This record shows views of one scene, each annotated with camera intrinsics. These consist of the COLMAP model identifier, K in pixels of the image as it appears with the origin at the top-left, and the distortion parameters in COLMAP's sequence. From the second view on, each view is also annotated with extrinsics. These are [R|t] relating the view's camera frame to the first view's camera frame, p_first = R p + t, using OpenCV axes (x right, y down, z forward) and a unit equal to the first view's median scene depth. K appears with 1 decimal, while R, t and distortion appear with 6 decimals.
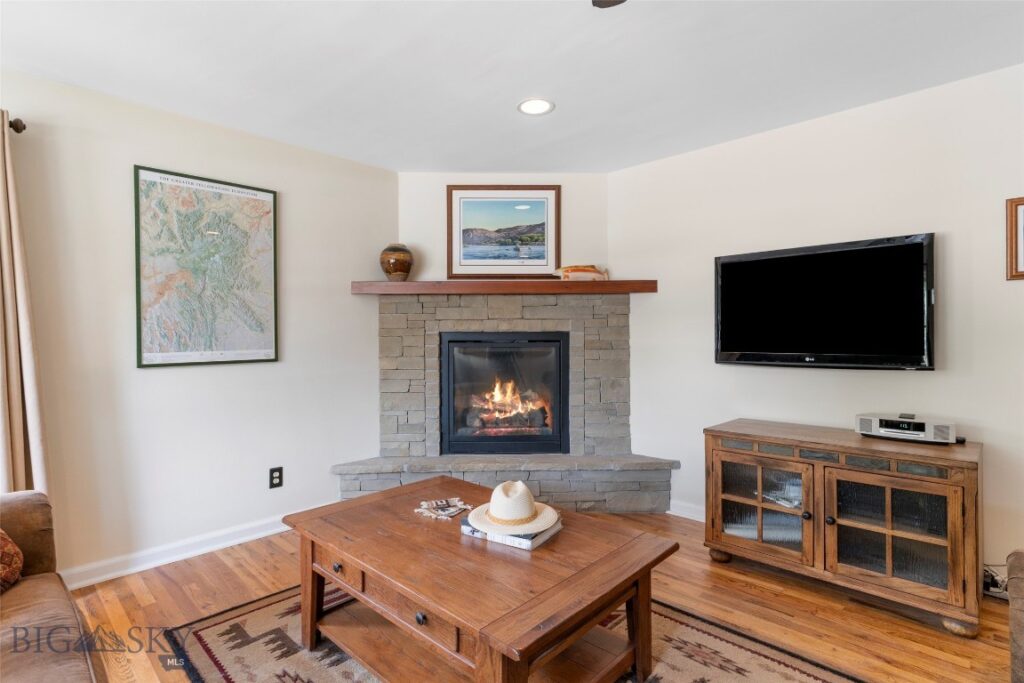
lens RADIAL K [[507.8, 0, 511.9], [0, 507.8, 338.8], [0, 0, 1]] dist [-0.008408, 0.001291]
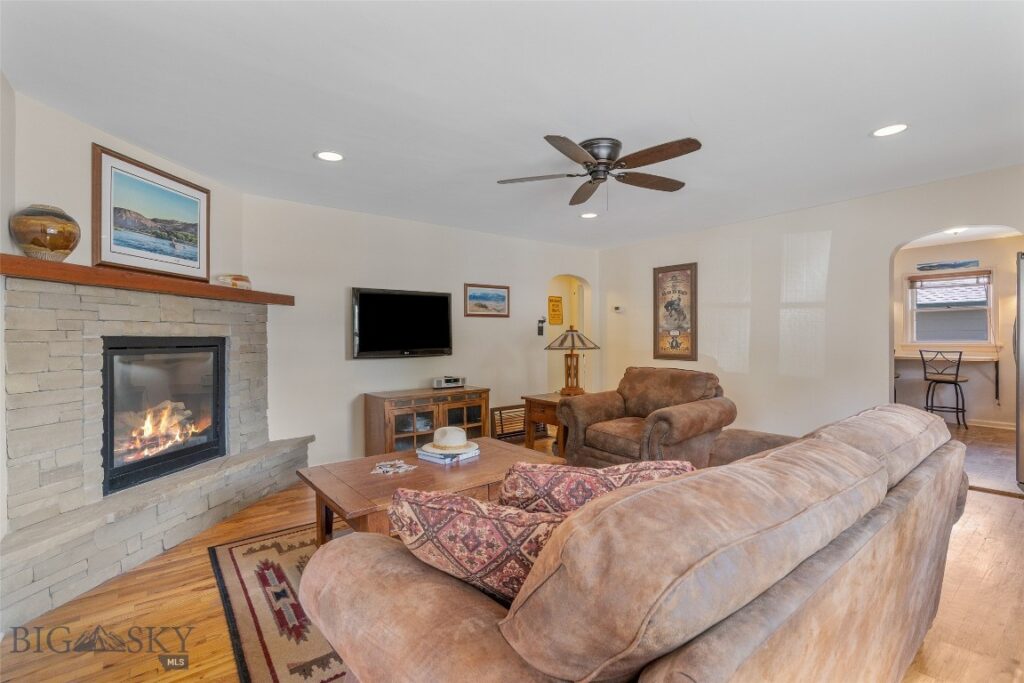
lens RADIAL K [[461.5, 0, 516.6], [0, 461.5, 339.5], [0, 0, 1]] dist [-0.008272, 0.001919]
pose [[0.133404, 0.000598, 0.991062, -0.760446], [0.013419, 0.999907, -0.002409, 0.001693], [-0.990971, 0.013620, 0.133383, 0.299477]]
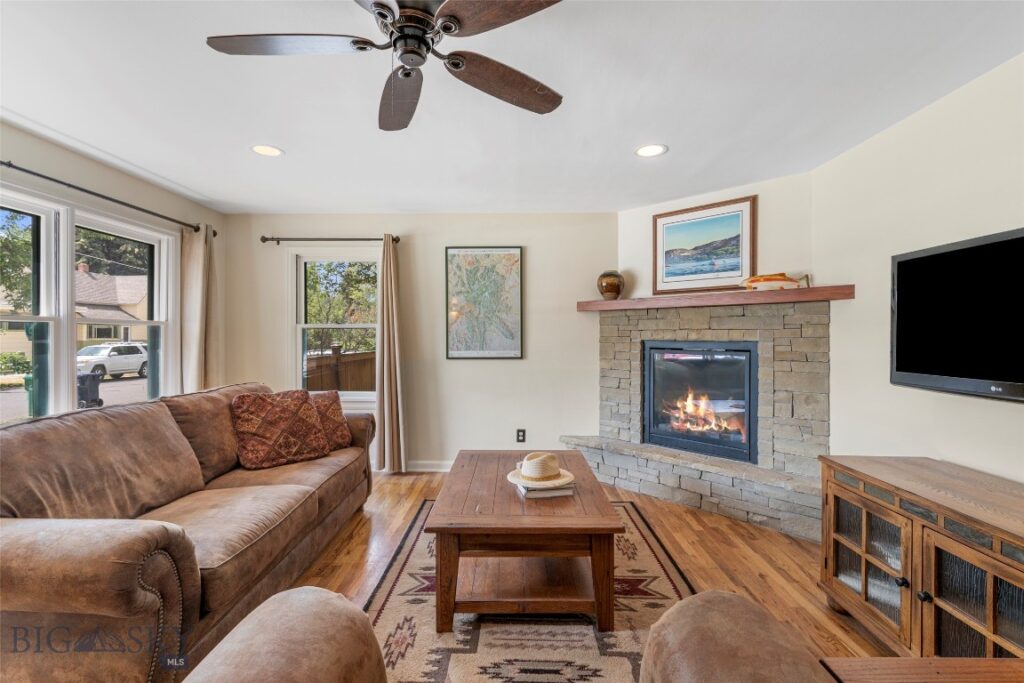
lens RADIAL K [[461.5, 0, 512.4], [0, 461.5, 337.8], [0, 0, 1]] dist [-0.008272, 0.001919]
pose [[0.682905, 0.011838, -0.730411, 0.455183], [-0.011998, 0.999916, 0.004988, -0.021435], [0.730409, 0.005358, 0.682990, 0.035070]]
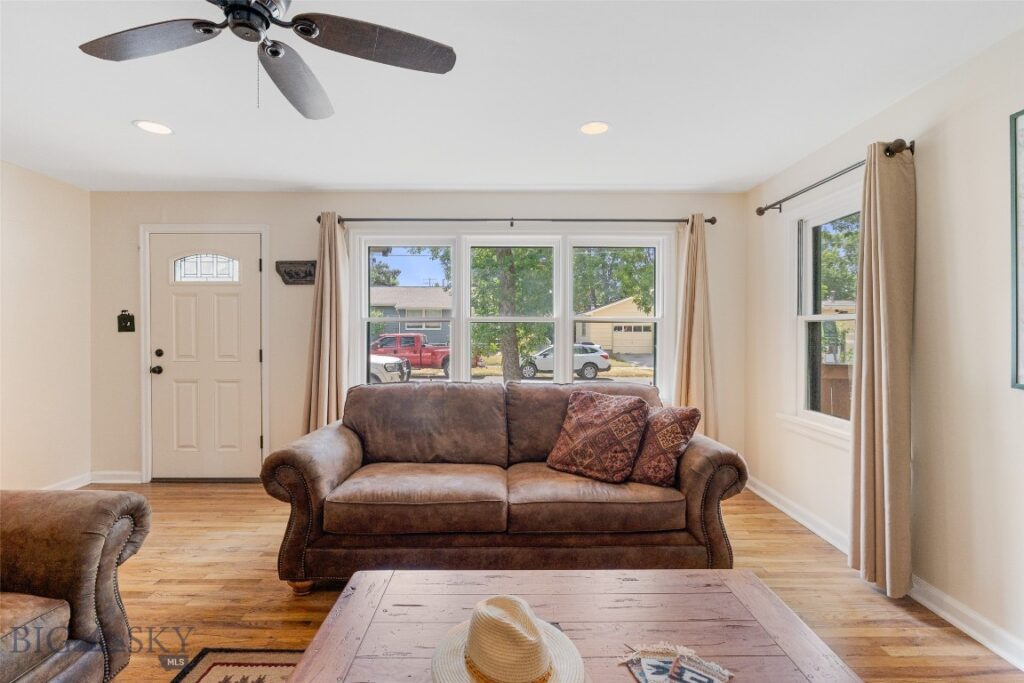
lens RADIAL K [[461.5, 0, 505.8], [0, 461.5, 338.2], [0, 0, 1]] dist [-0.008272, 0.001919]
pose [[-0.719218, 0.020753, -0.694474, 0.191933], [0.001767, 0.999605, 0.028042, -0.026212], [0.694782, 0.018942, -0.718971, 0.708065]]
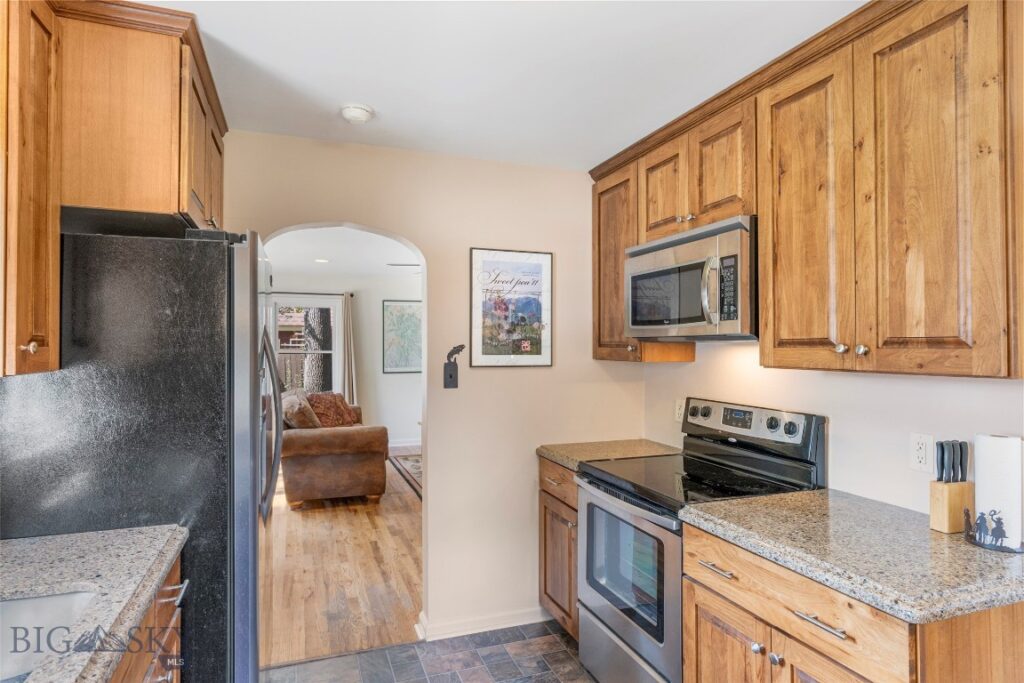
lens RADIAL K [[597.1, 0, 505.9], [0, 597.1, 341.1], [0, 0, 1]] dist [0.020244, 0.000734]
pose [[0.894618, 0.005473, -0.446798, 0.962359], [-0.010014, 0.999919, -0.007803, -0.073256], [0.446719, 0.011455, 0.894601, -1.184477]]
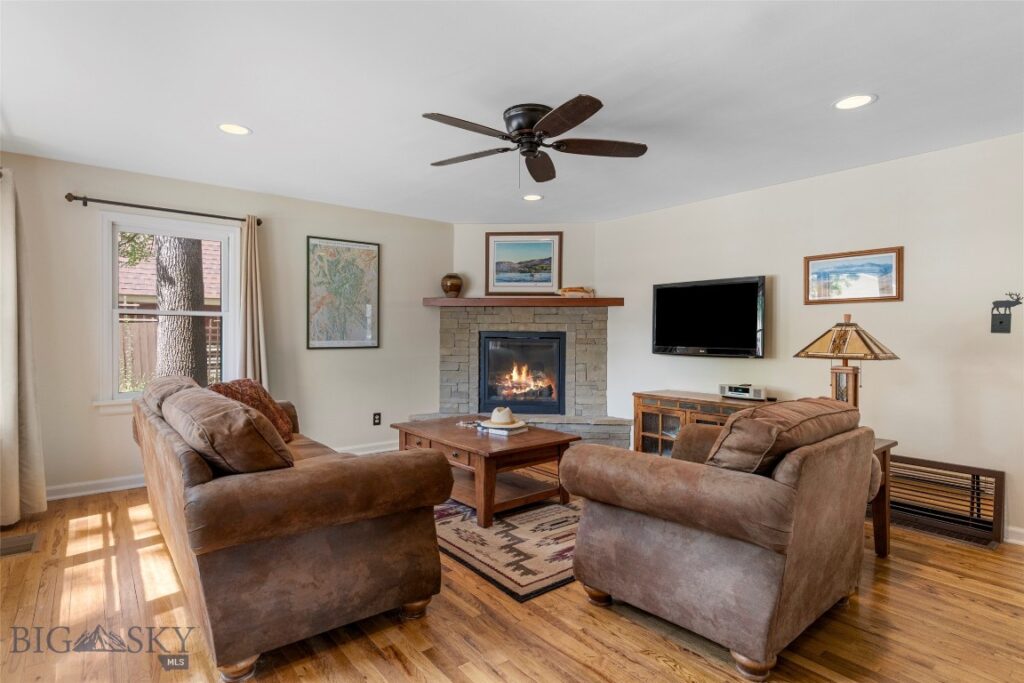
lens RADIAL K [[526.6, 0, 513.7], [0, 526.6, 337.6], [0, 0, 1]] dist [-0.013895, 0.000693]
pose [[0.992700, 0.013987, -0.119799, 0.150241], [-0.013901, 0.999902, 0.001553, 0.002417], [0.119809, 0.000123, 0.992797, -0.552277]]
